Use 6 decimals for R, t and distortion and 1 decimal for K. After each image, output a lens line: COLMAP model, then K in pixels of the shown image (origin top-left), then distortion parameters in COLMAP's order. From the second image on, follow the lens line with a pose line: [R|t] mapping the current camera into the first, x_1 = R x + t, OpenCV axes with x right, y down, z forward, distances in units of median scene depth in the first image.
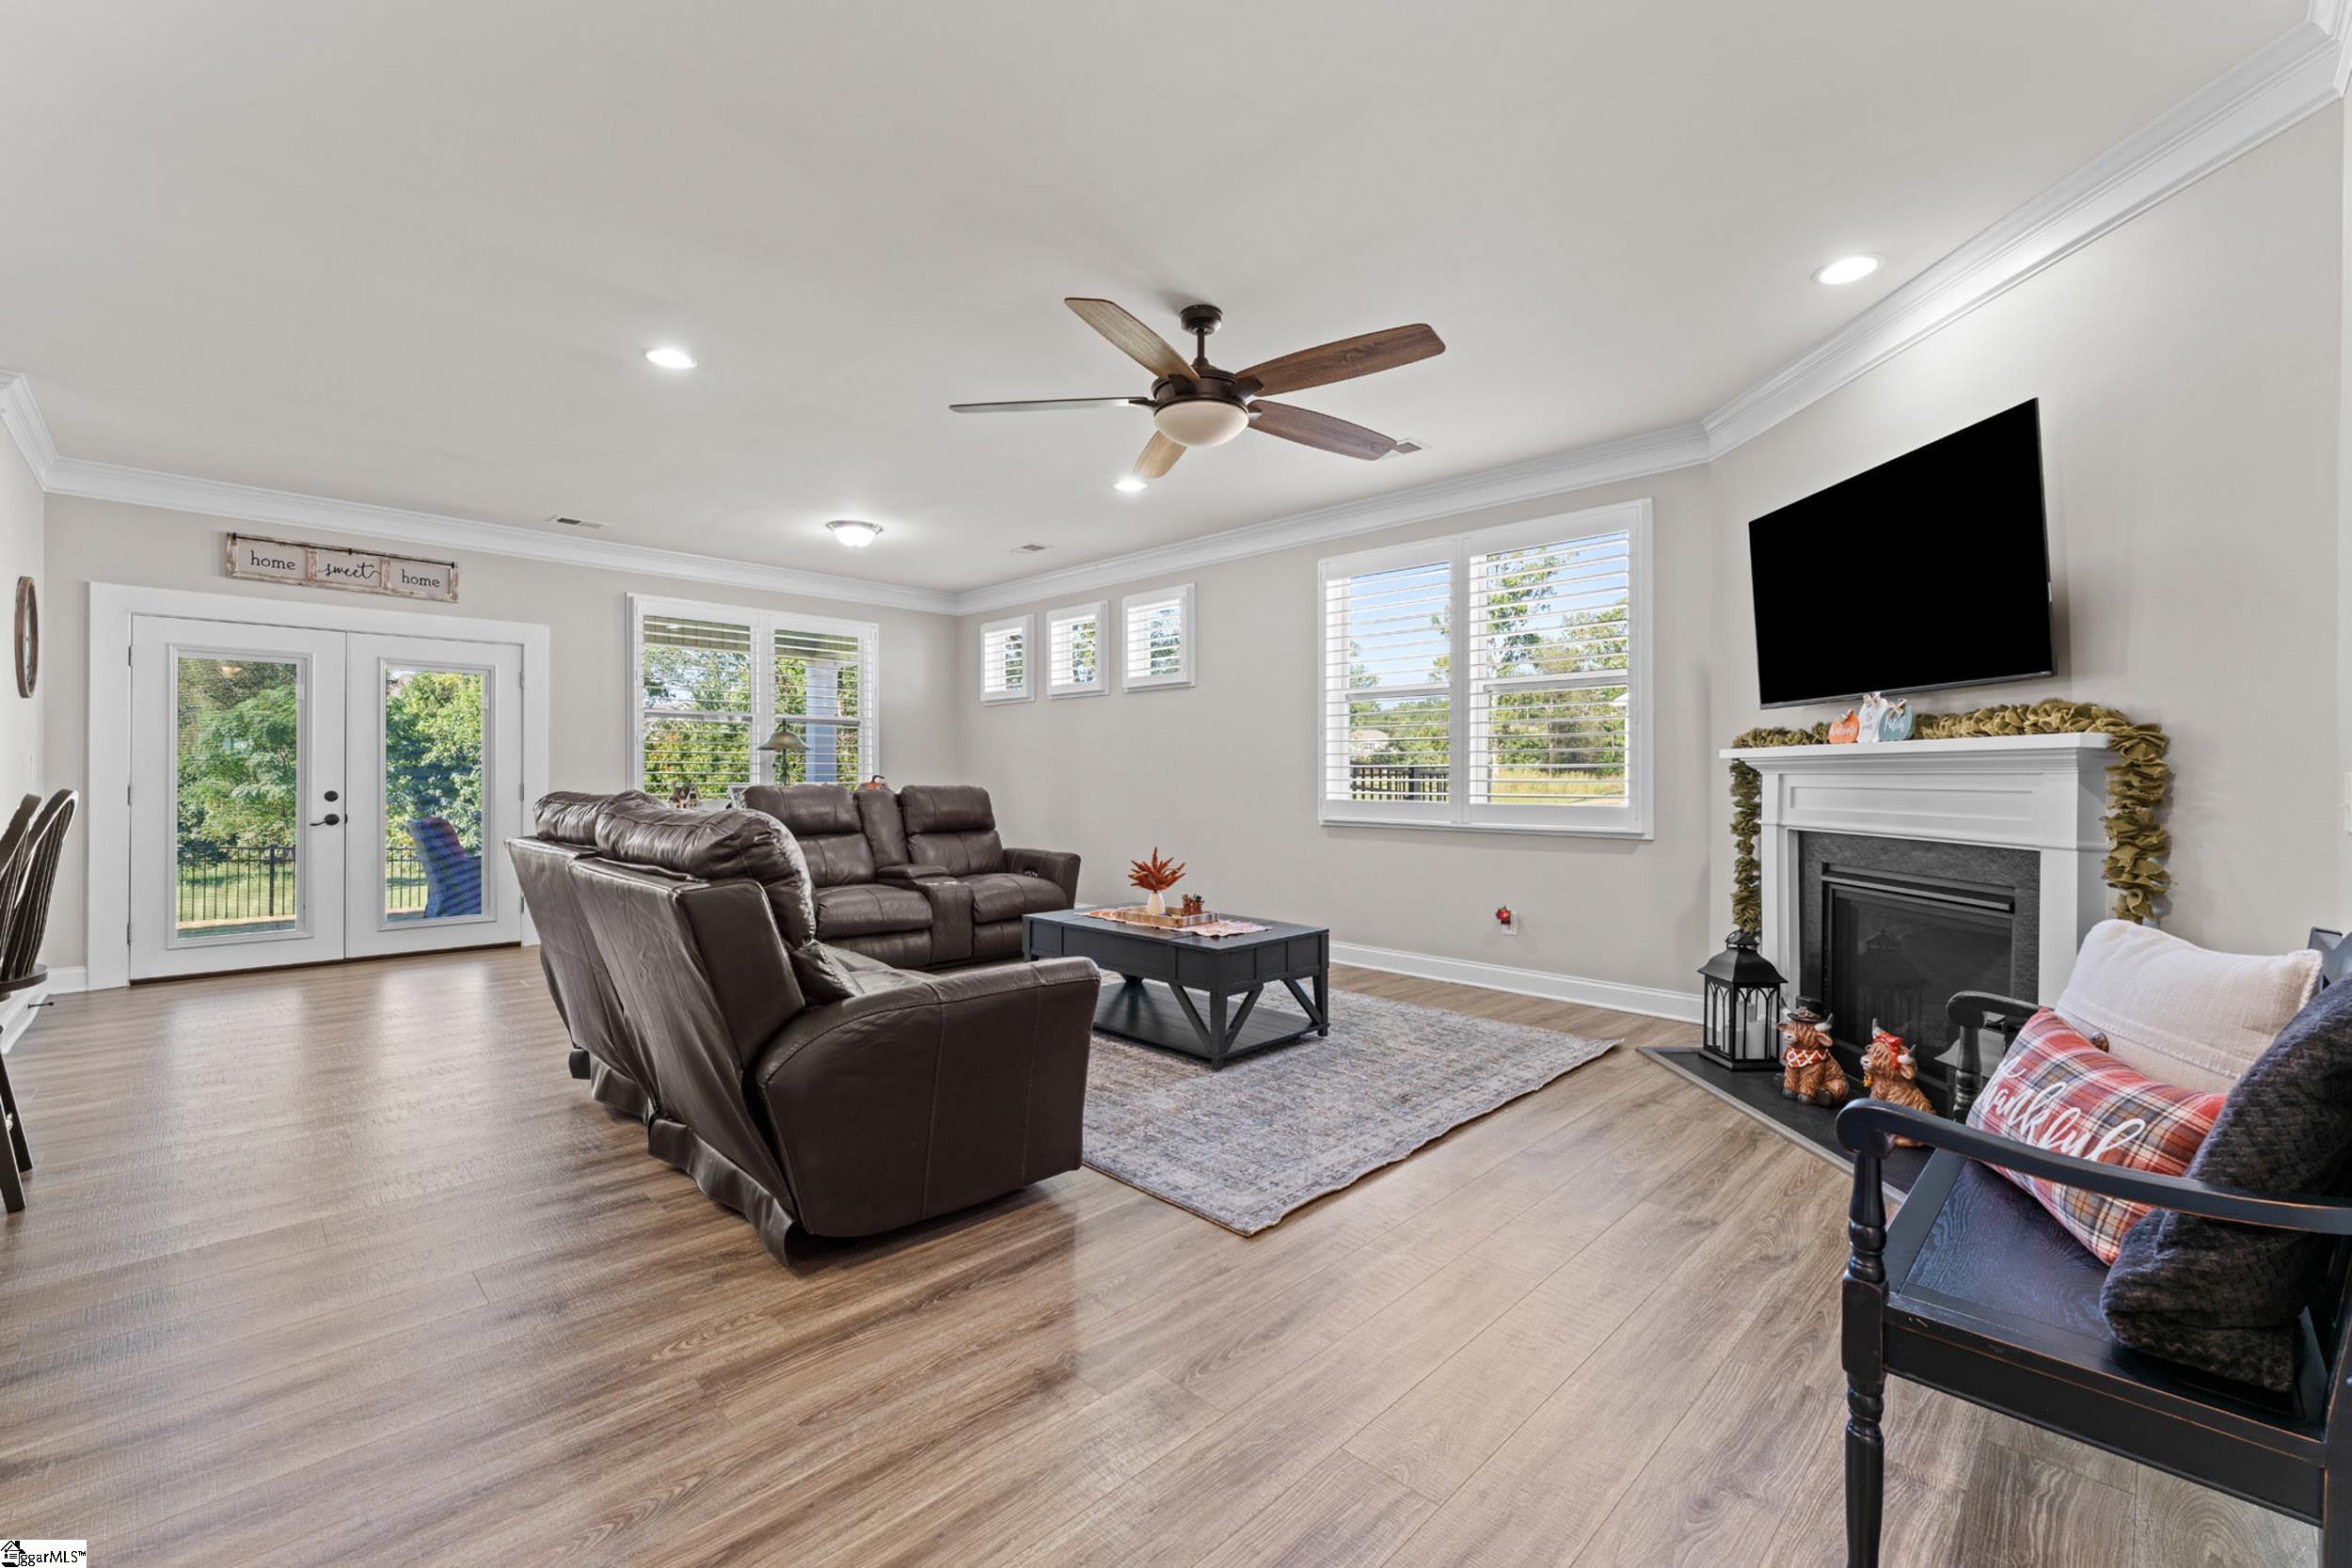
lens RADIAL K [[980.8, 0, 1176.0], [0, 980.8, 784.0], [0, 0, 1]] dist [-0.002324, -0.000219]
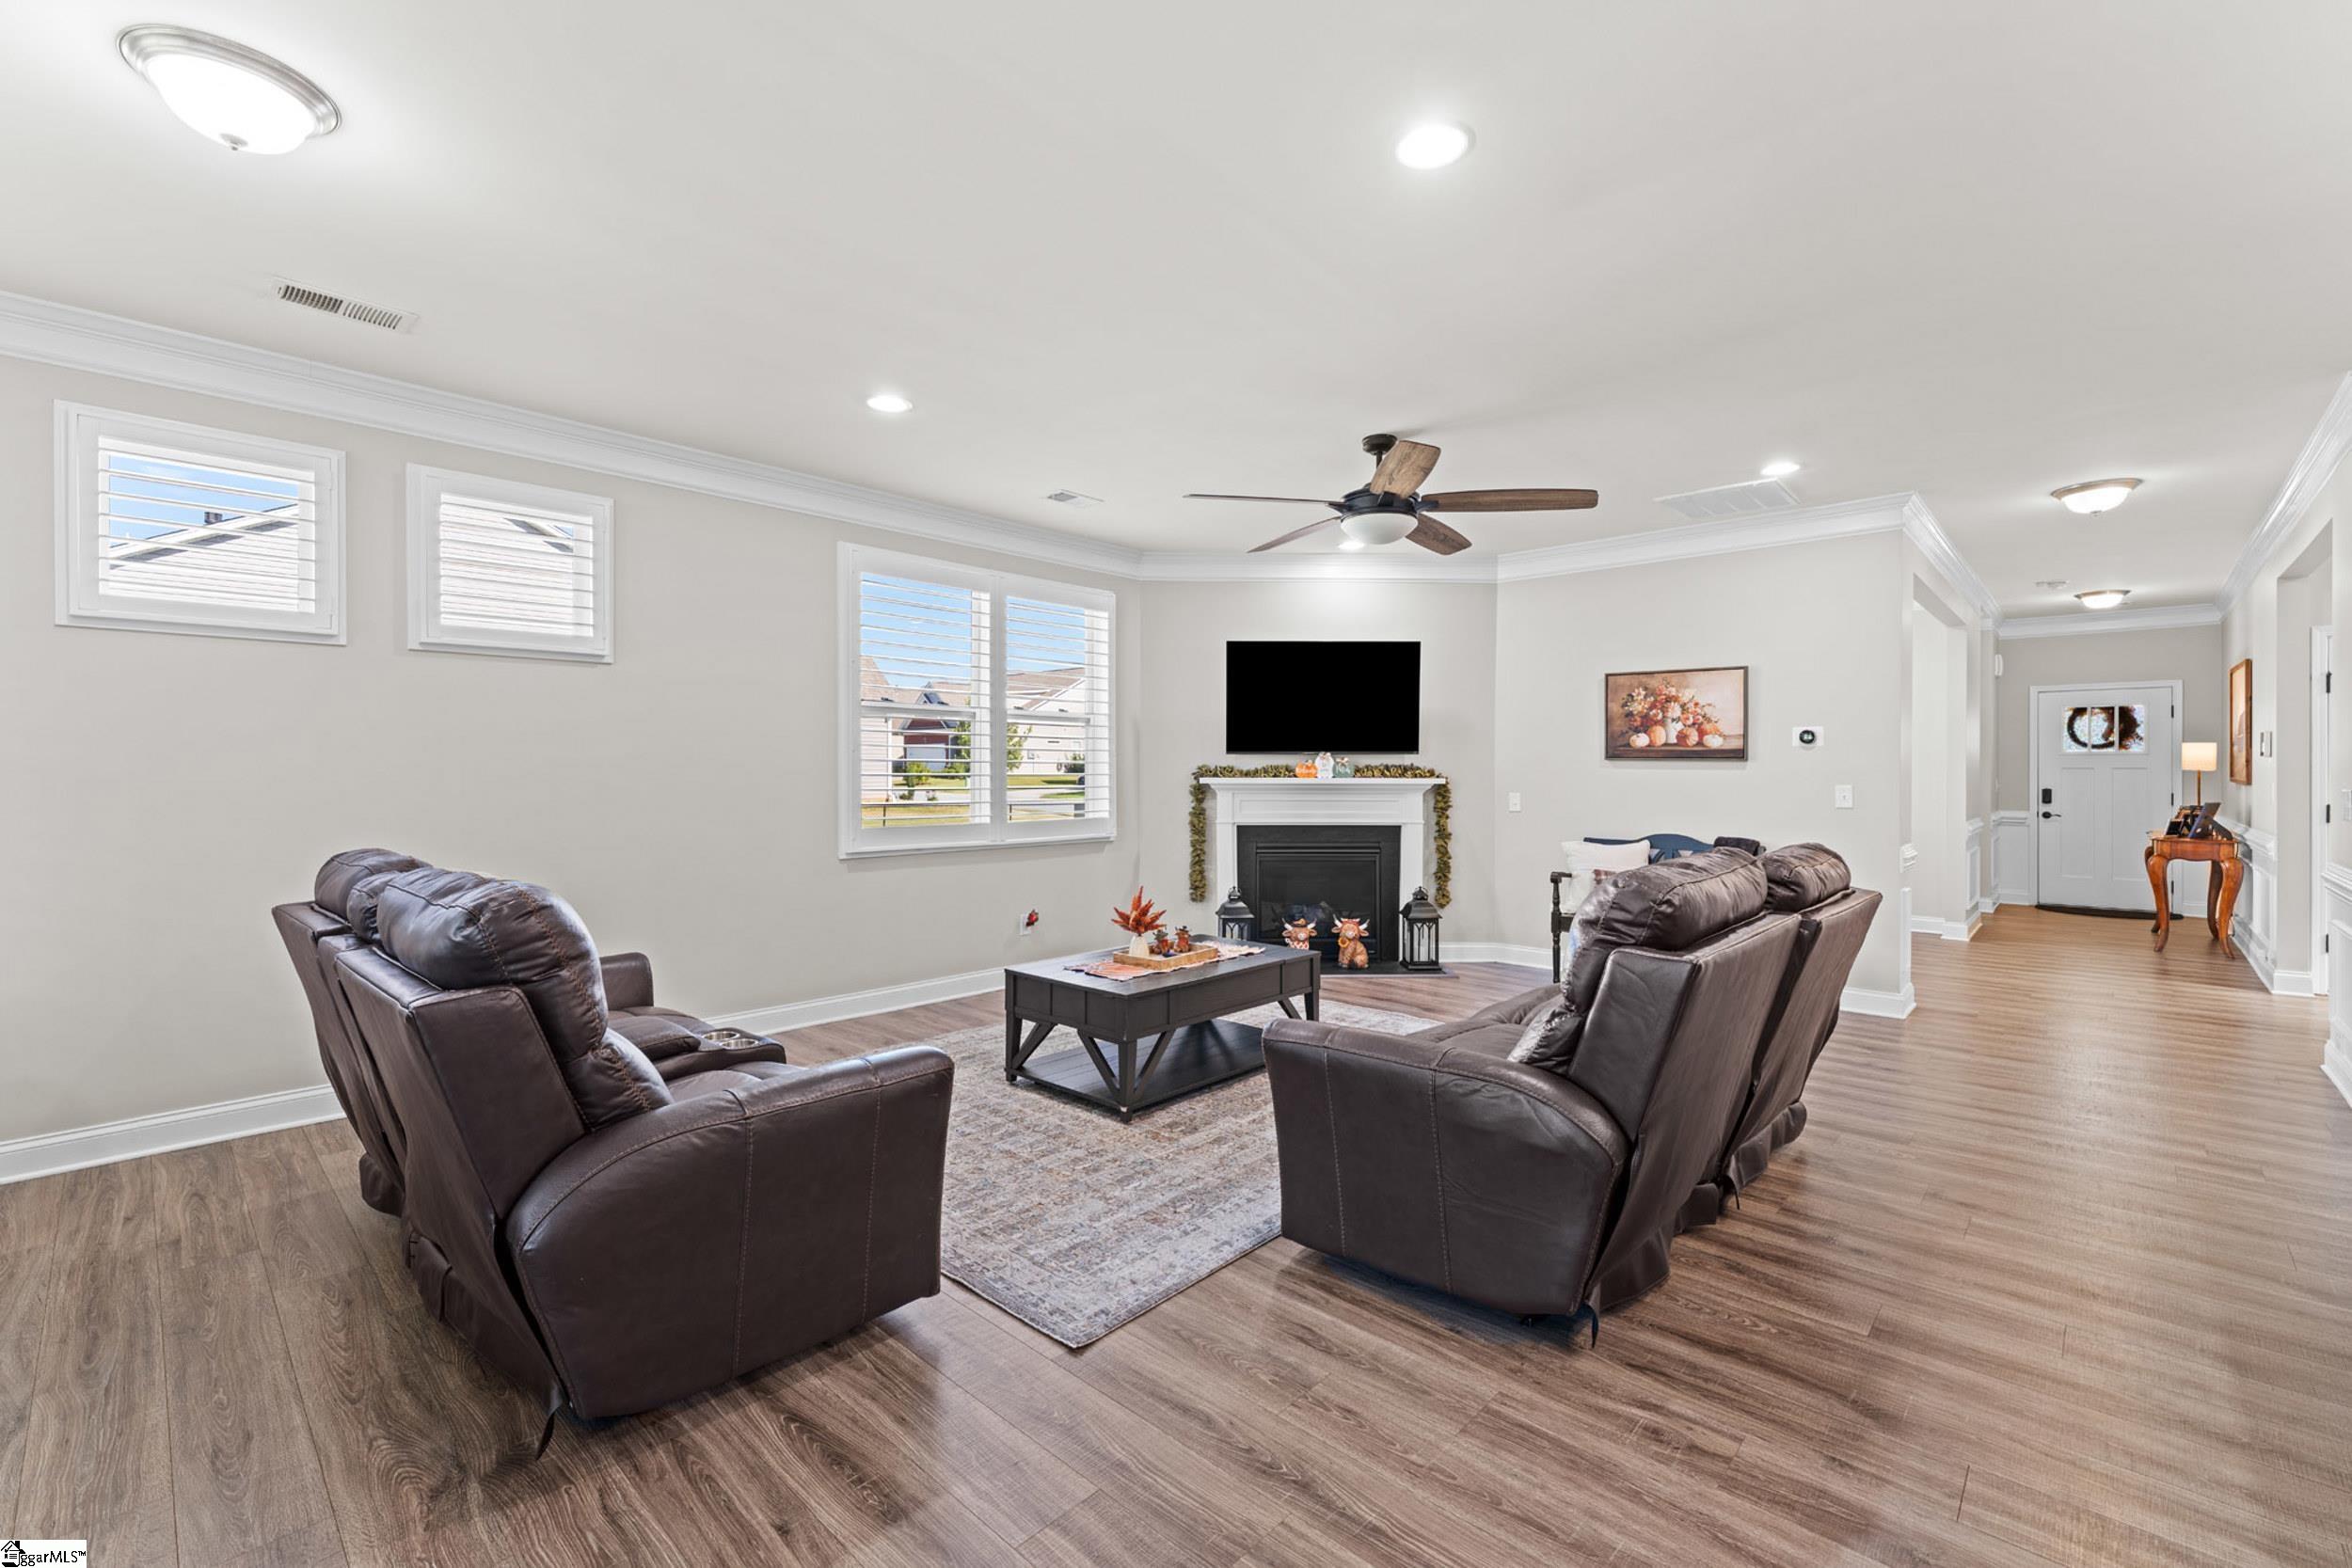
lens RADIAL K [[967.1, 0, 1140.4], [0, 967.1, 773.8], [0, 0, 1]] dist [0.000722, 0.000033]
pose [[-0.021593, -0.006034, 0.999749, -1.089560], [0.008815, 0.999942, 0.006226, -0.057788], [-0.999728, 0.008947, -0.021538, 1.232658]]
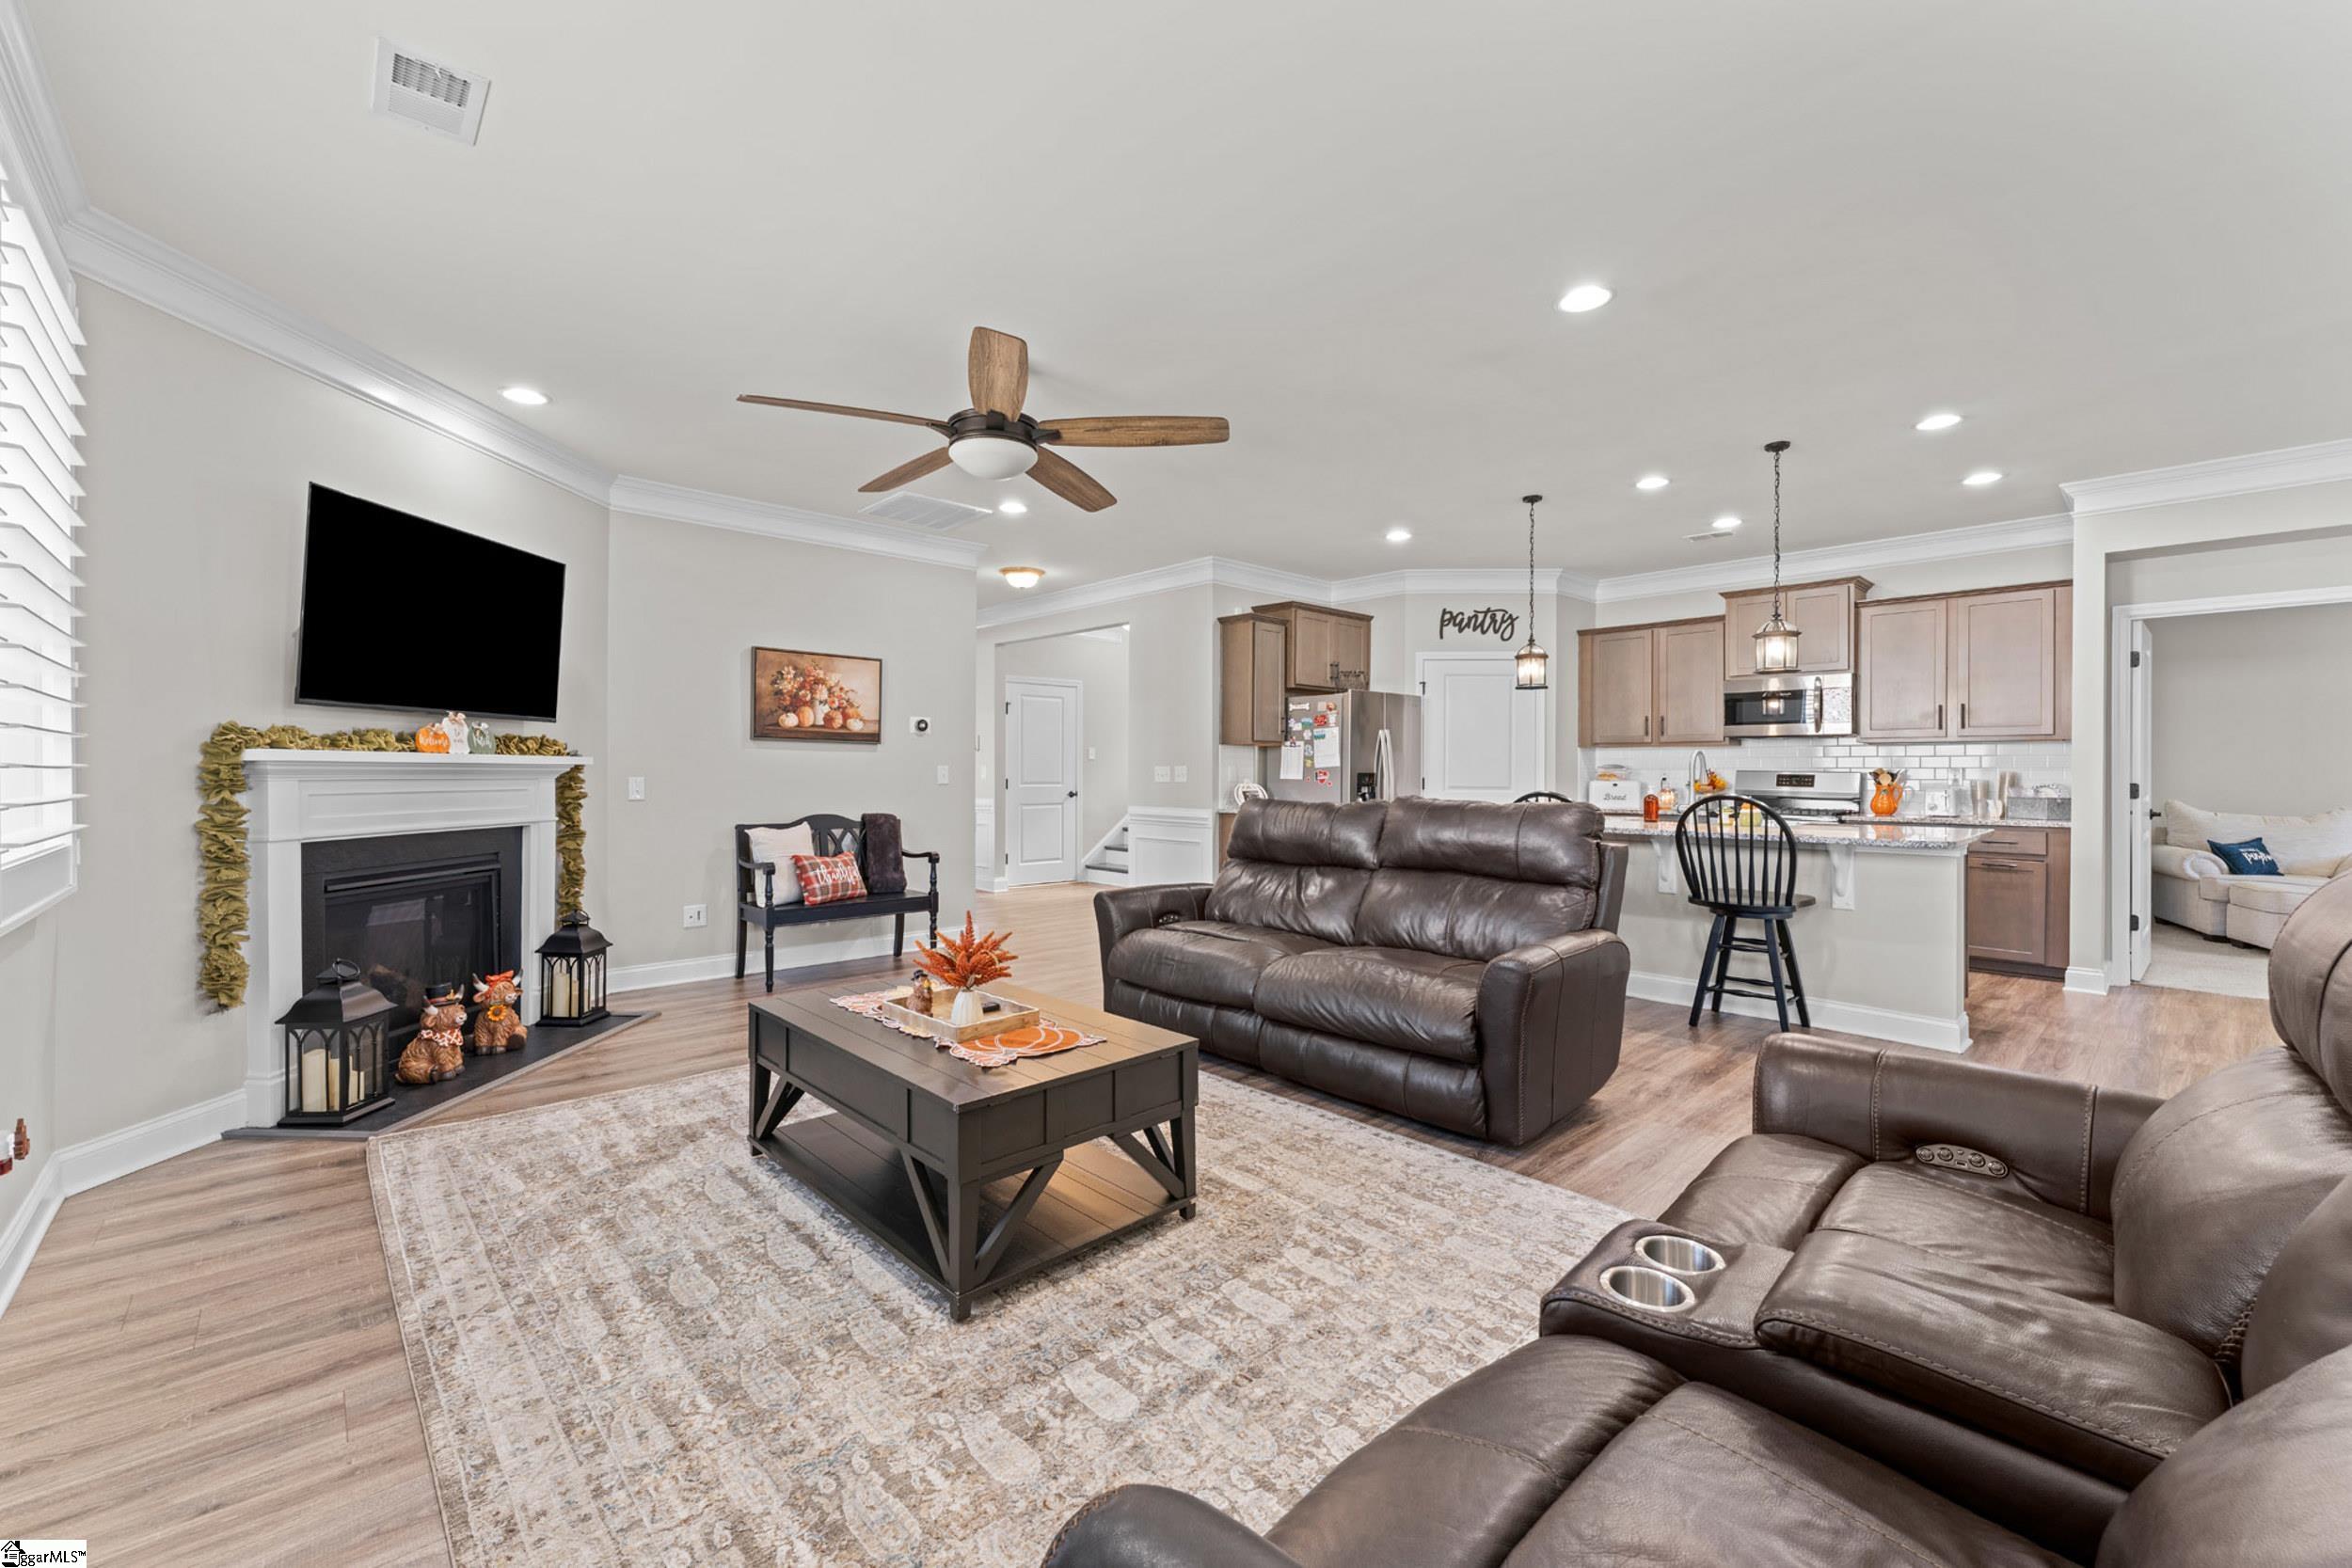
lens RADIAL K [[952.1, 0, 1172.2], [0, 952.1, 770.1], [0, 0, 1]] dist [-0.000177, 0.000027]
pose [[-0.999275, -0.005951, 0.037605, -0.195739], [-0.005656, 0.999952, 0.007941, -0.031799], [-0.037651, 0.007723, -0.999261, 1.867281]]
